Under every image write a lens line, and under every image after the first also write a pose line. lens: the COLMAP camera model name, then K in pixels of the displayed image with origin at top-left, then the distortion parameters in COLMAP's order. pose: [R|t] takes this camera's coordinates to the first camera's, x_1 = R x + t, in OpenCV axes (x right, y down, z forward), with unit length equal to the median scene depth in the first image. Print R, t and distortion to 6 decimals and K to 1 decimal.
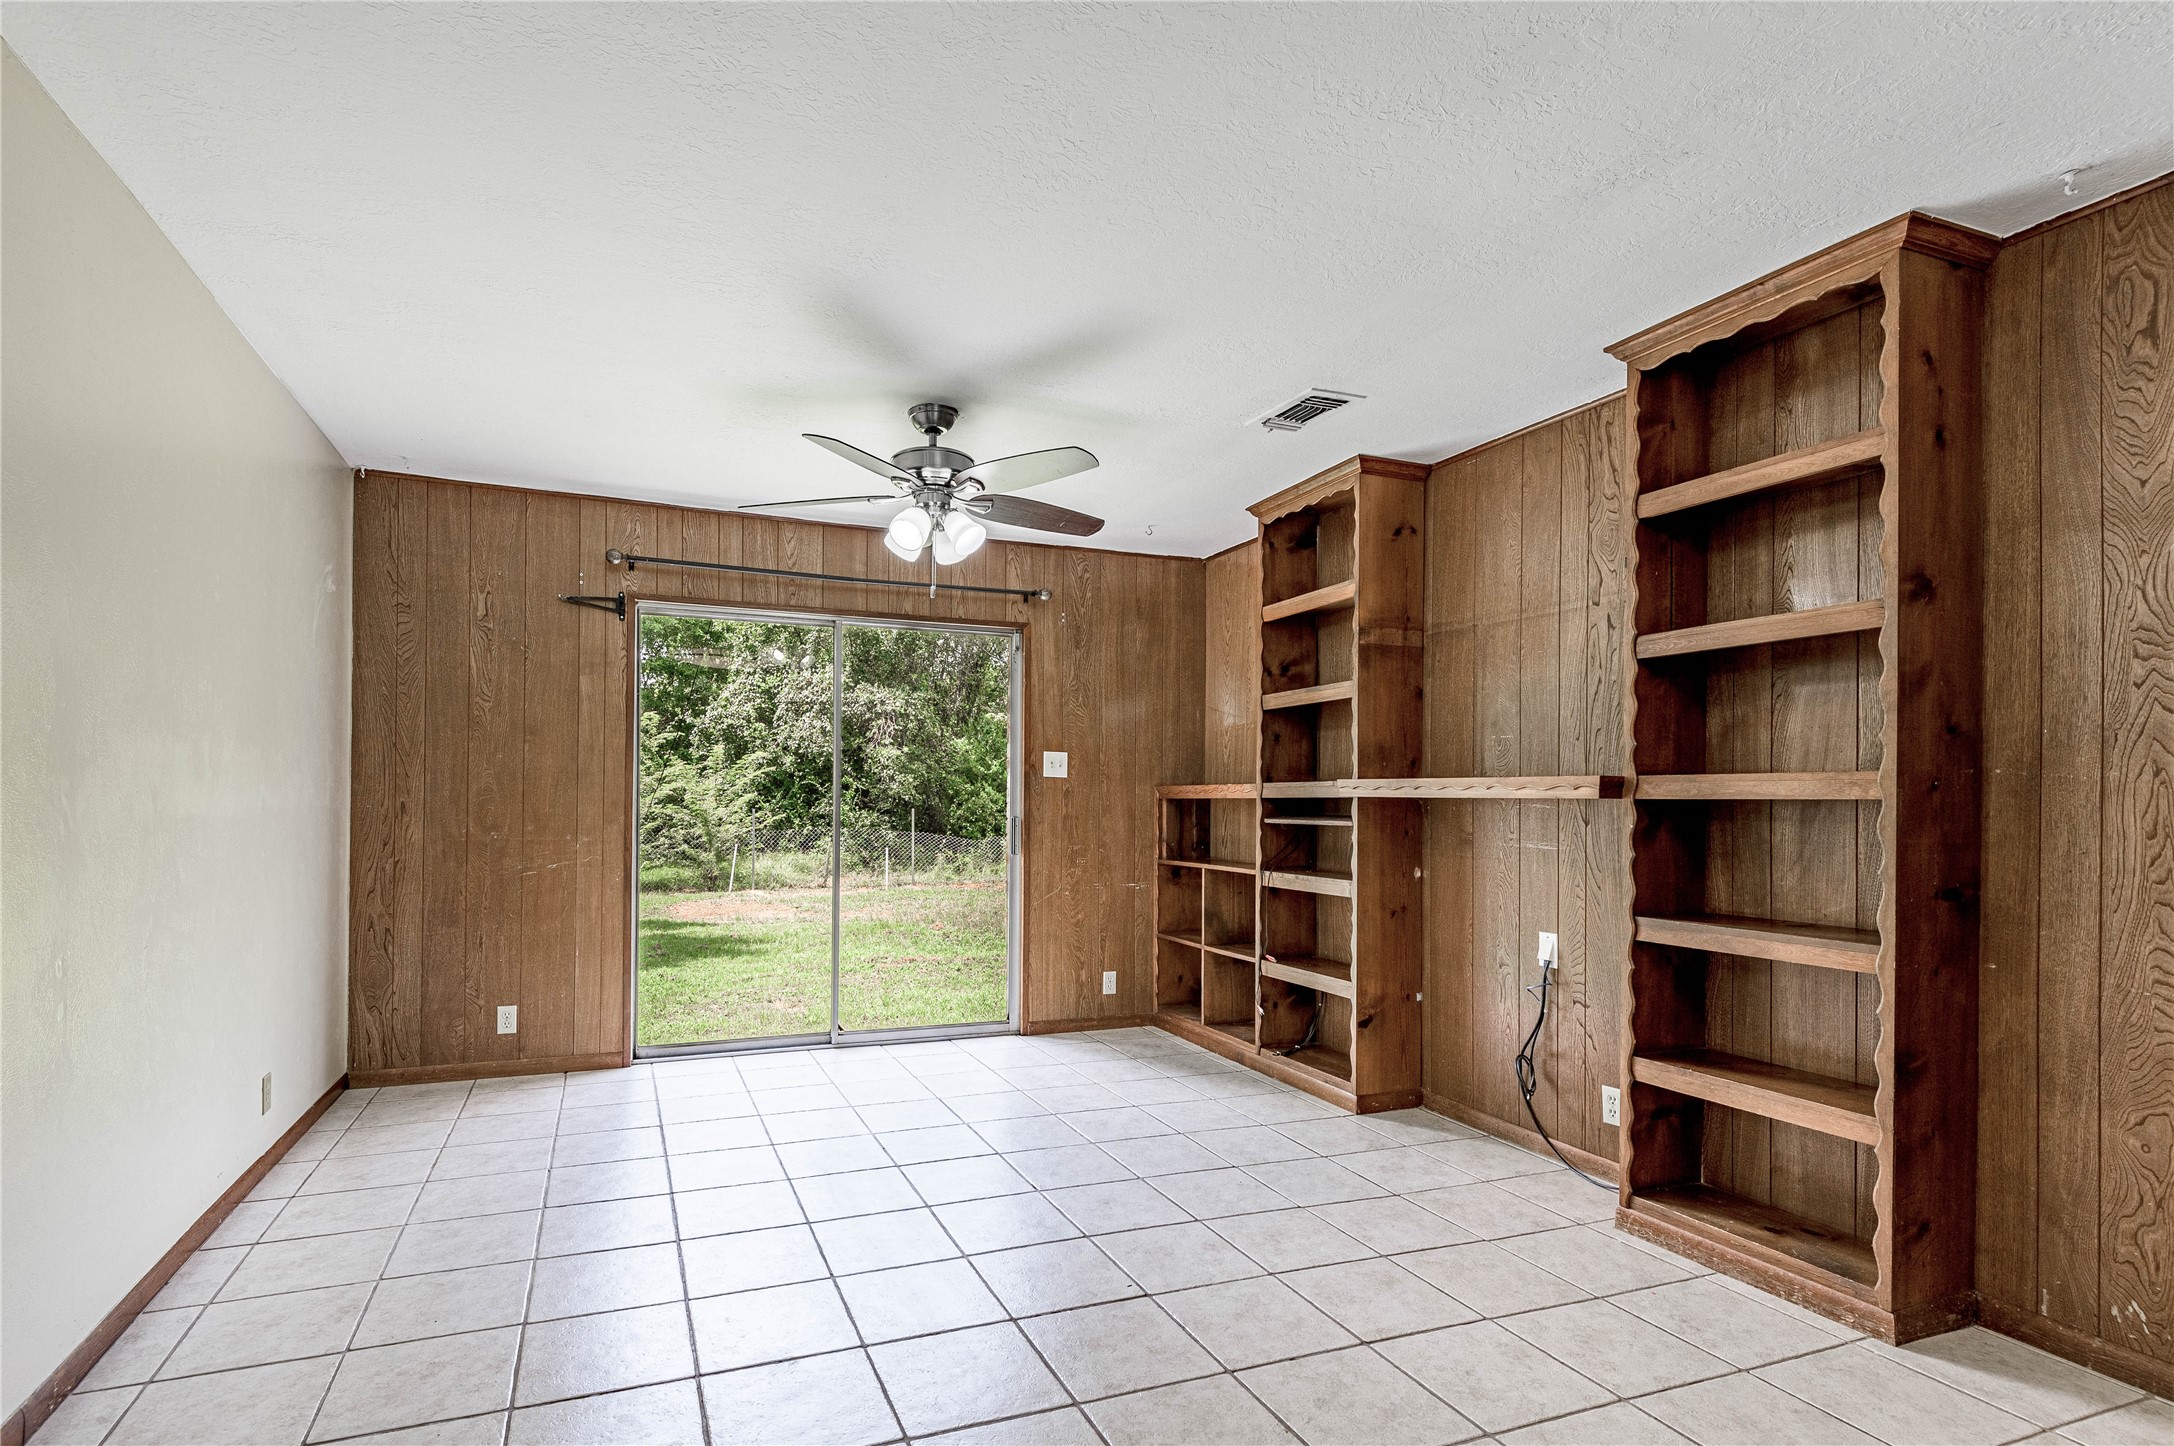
lens RADIAL K [[1016.6, 0, 977.5], [0, 1016.6, 793.0], [0, 0, 1]] dist [0.001694, -0.007434]
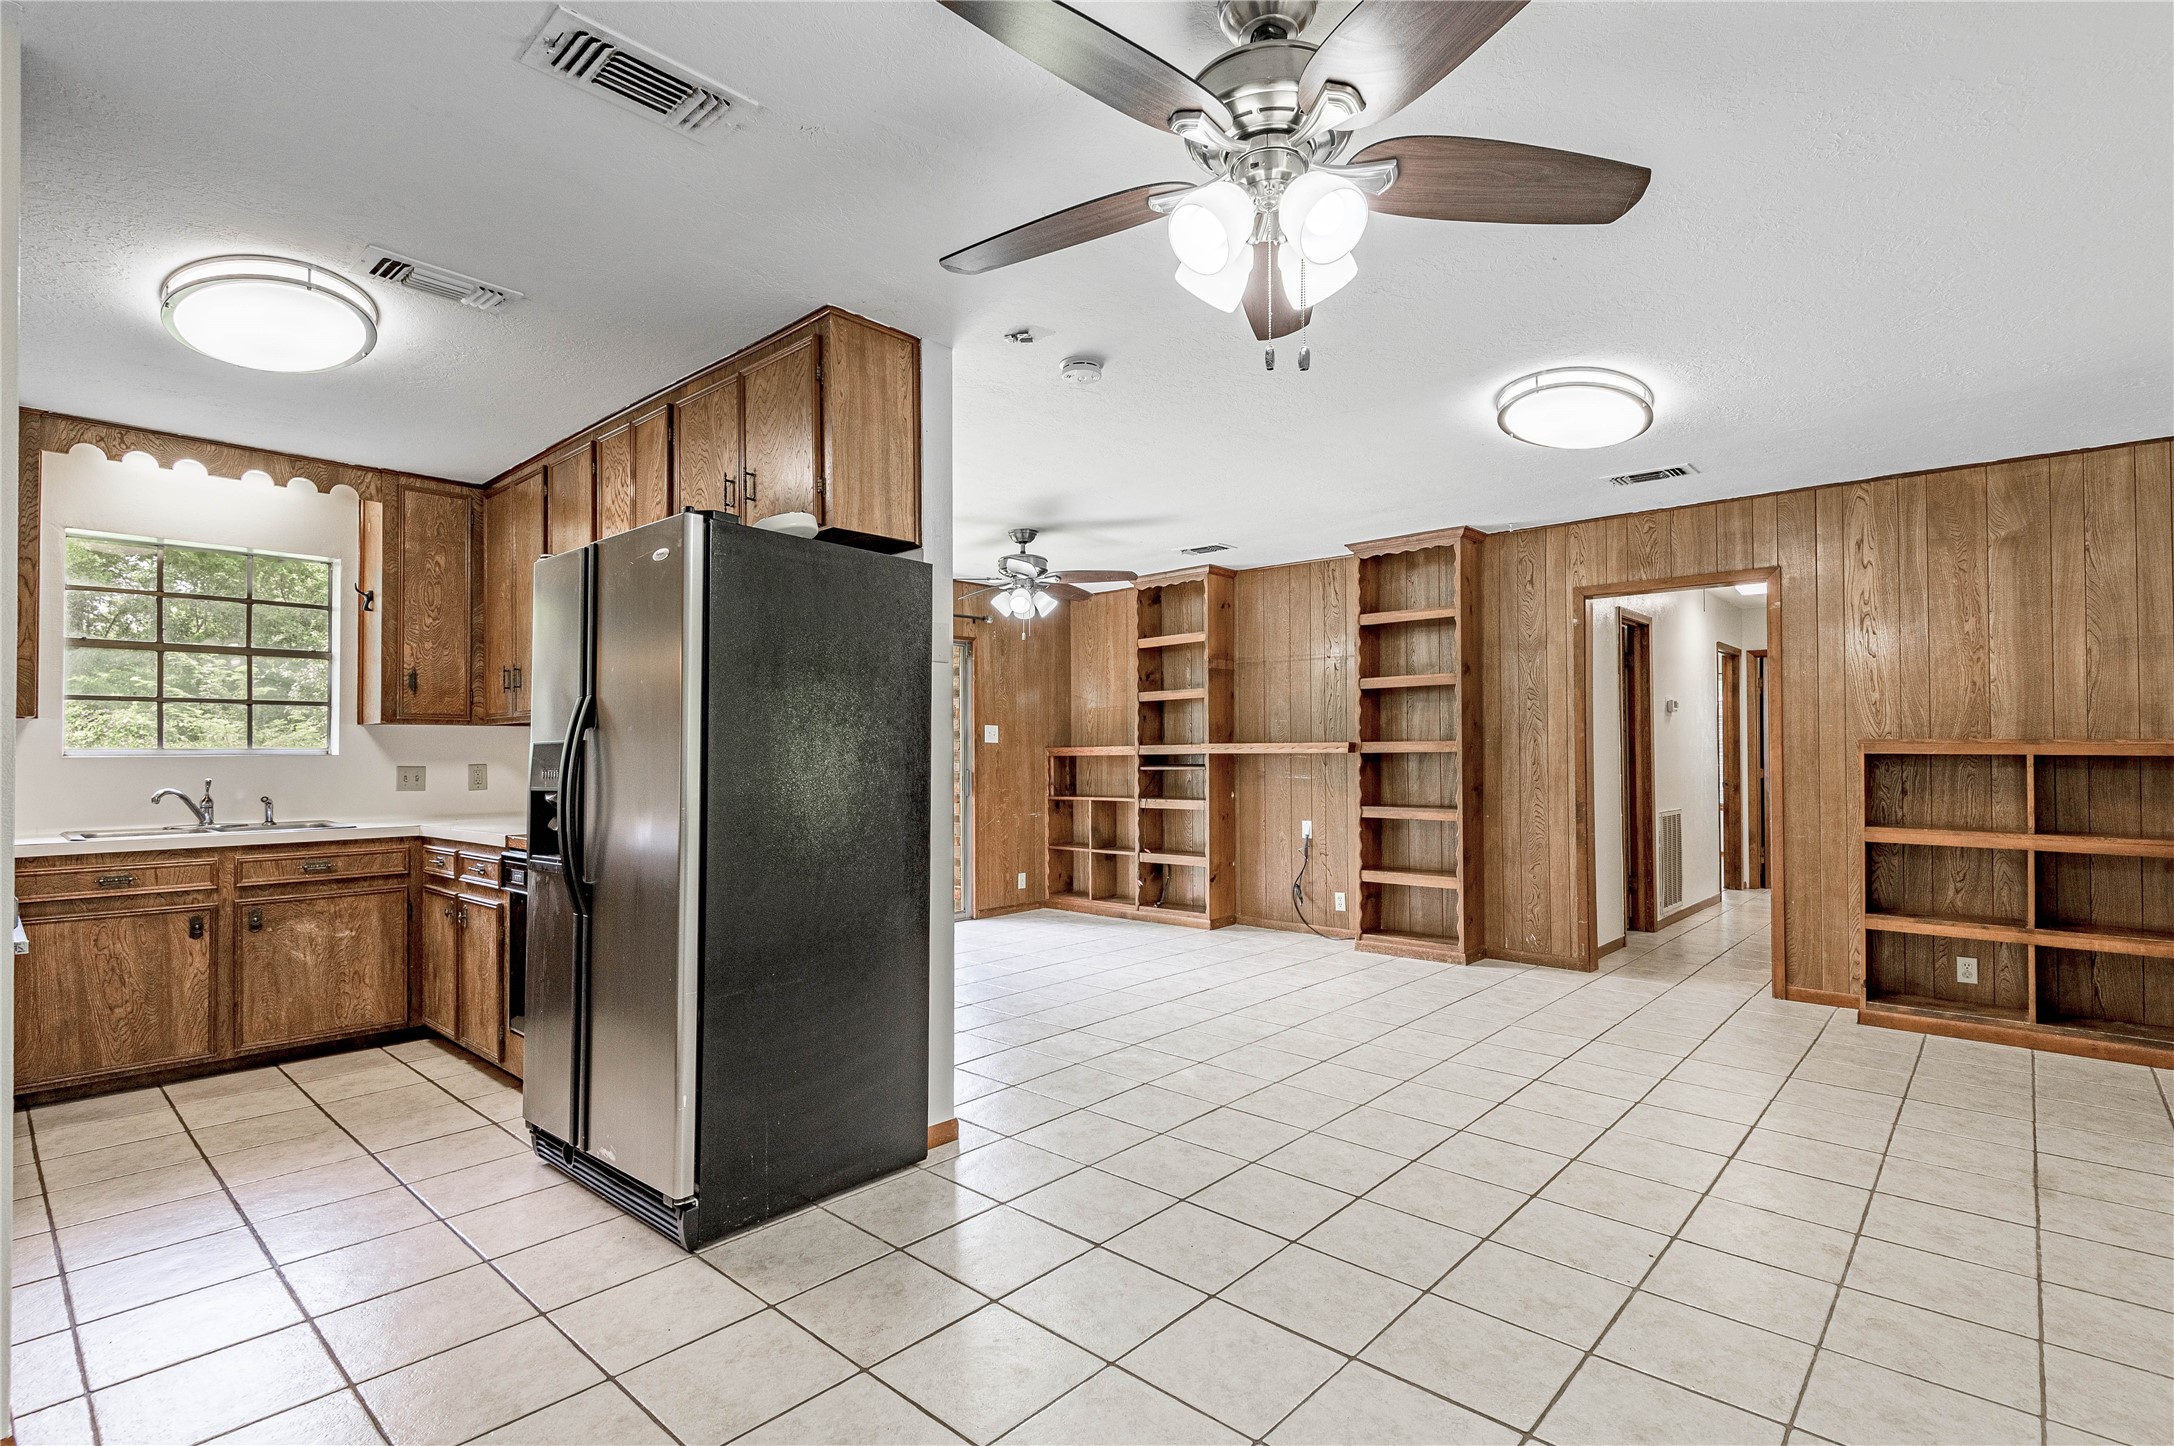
lens RADIAL K [[1000.3, 0, 1086.9], [0, 1000.3, 742.0], [0, 0, 1]] dist [0.023367, -0.013082]
pose [[0.880335, -0.010840, 0.474229, -0.736644], [0.013604, 0.999905, -0.002397, -0.016734], [-0.474158, 0.008562, 0.880398, -0.512299]]
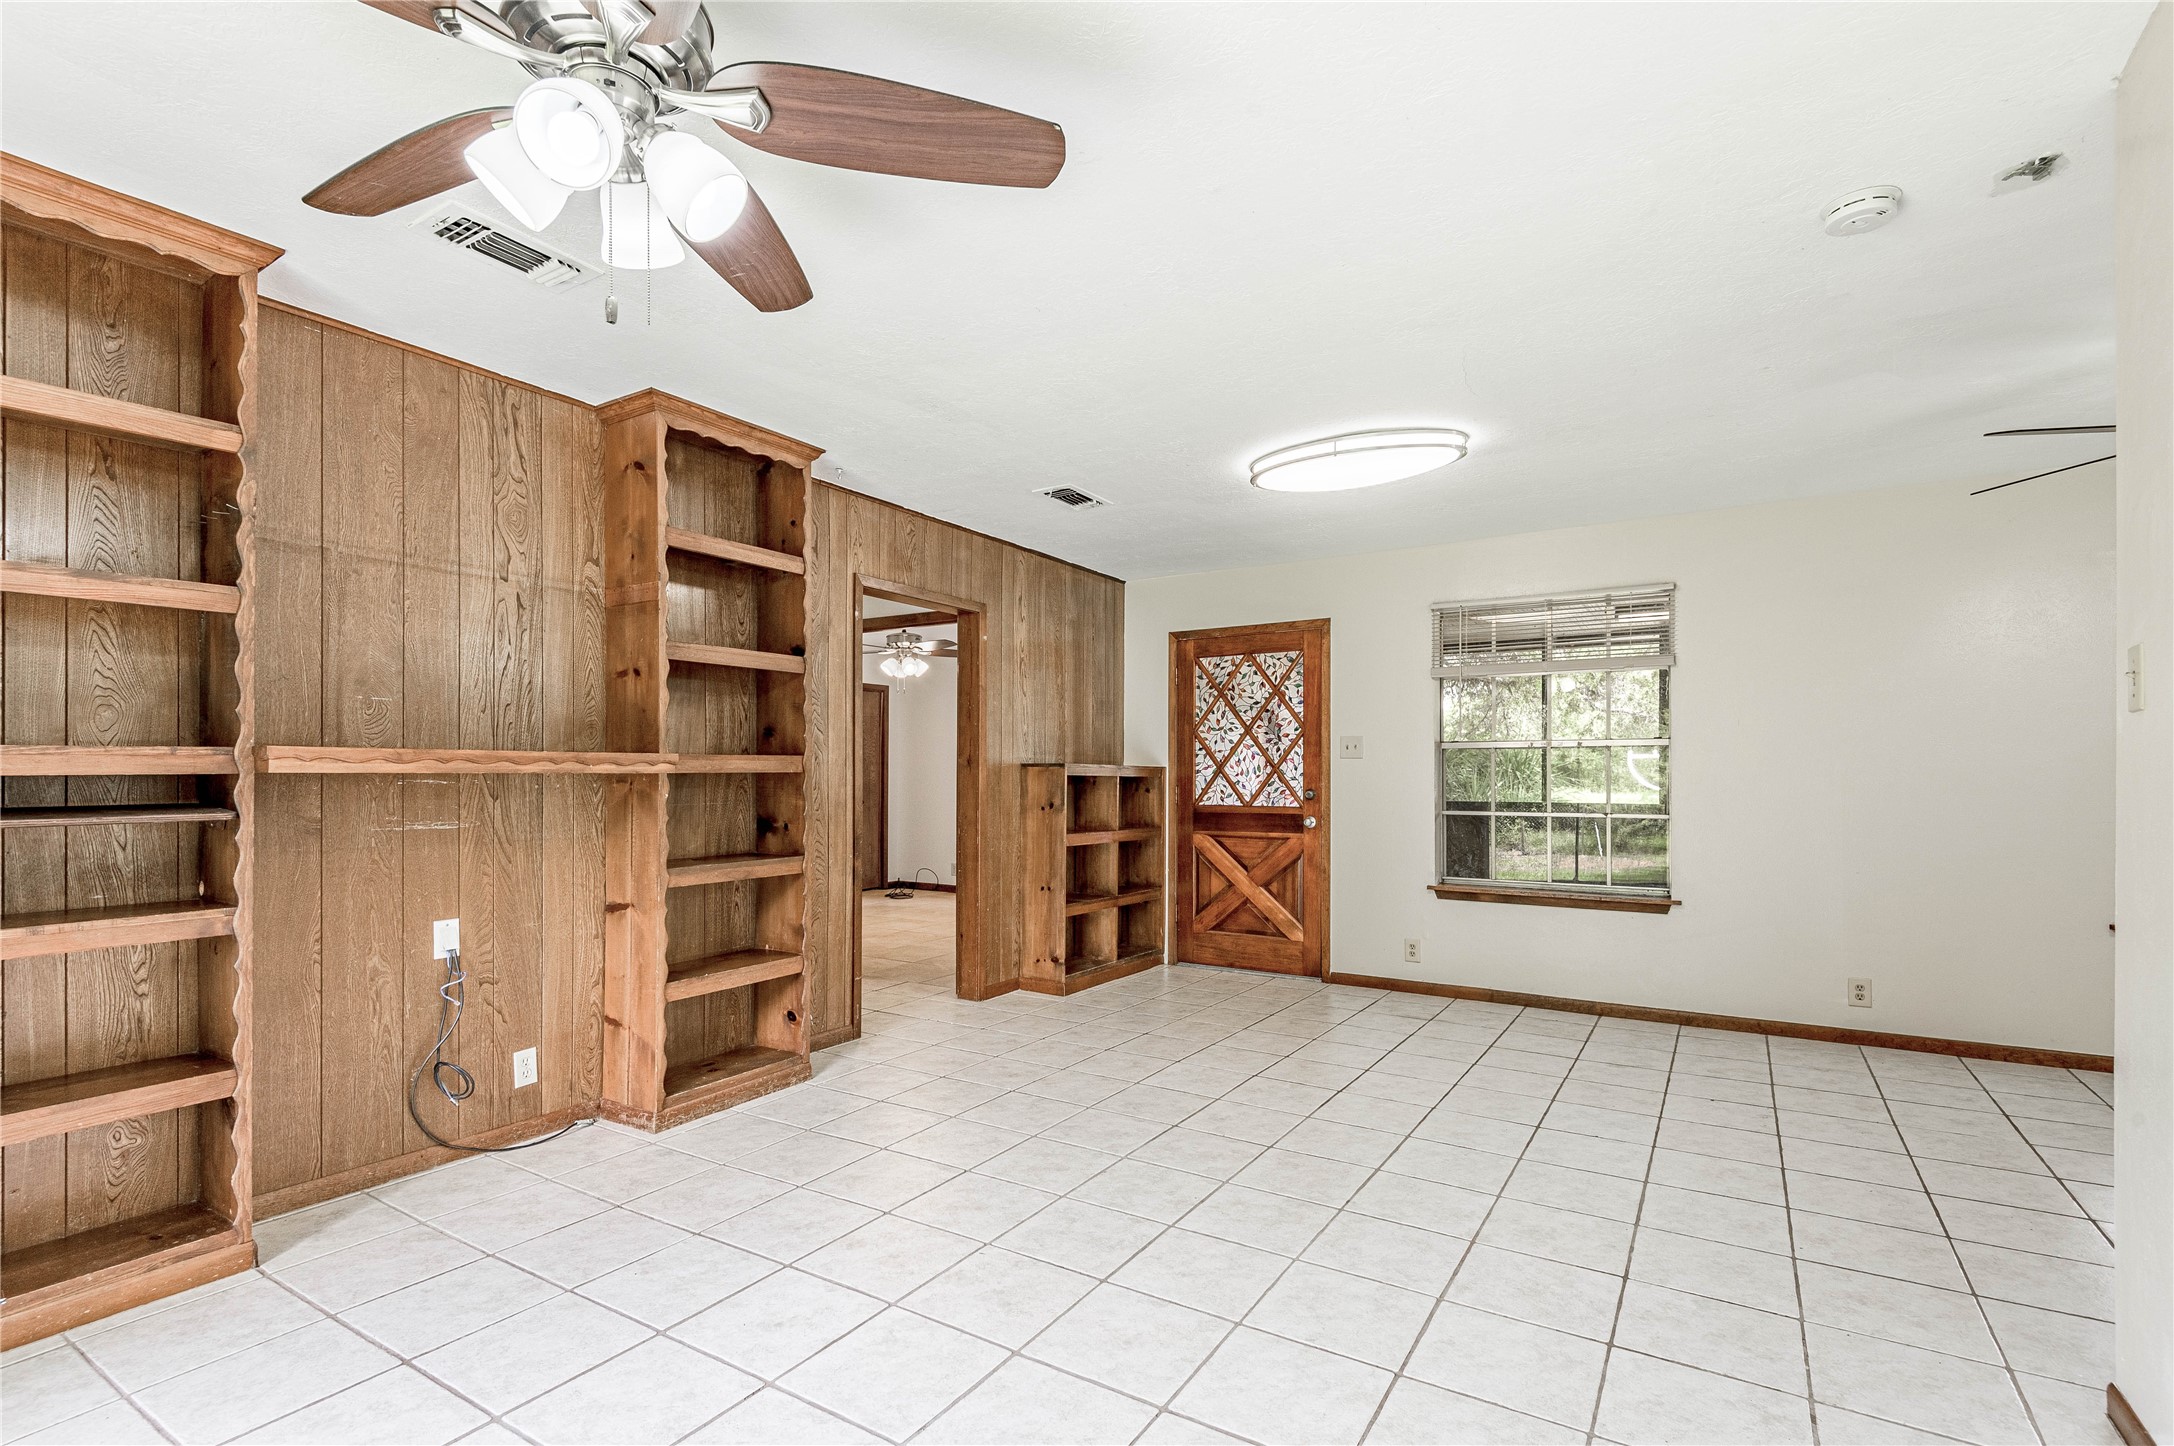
lens RADIAL K [[990.1, 0, 1090.6], [0, 990.1, 768.0], [0, 0, 1]] dist [0.024945, -0.000011]
pose [[-0.610412, -0.006133, 0.792060, -0.505214], [-0.008279, 0.999965, 0.001362, -0.005094], [-0.792041, -0.005726, -0.610442, 1.088881]]
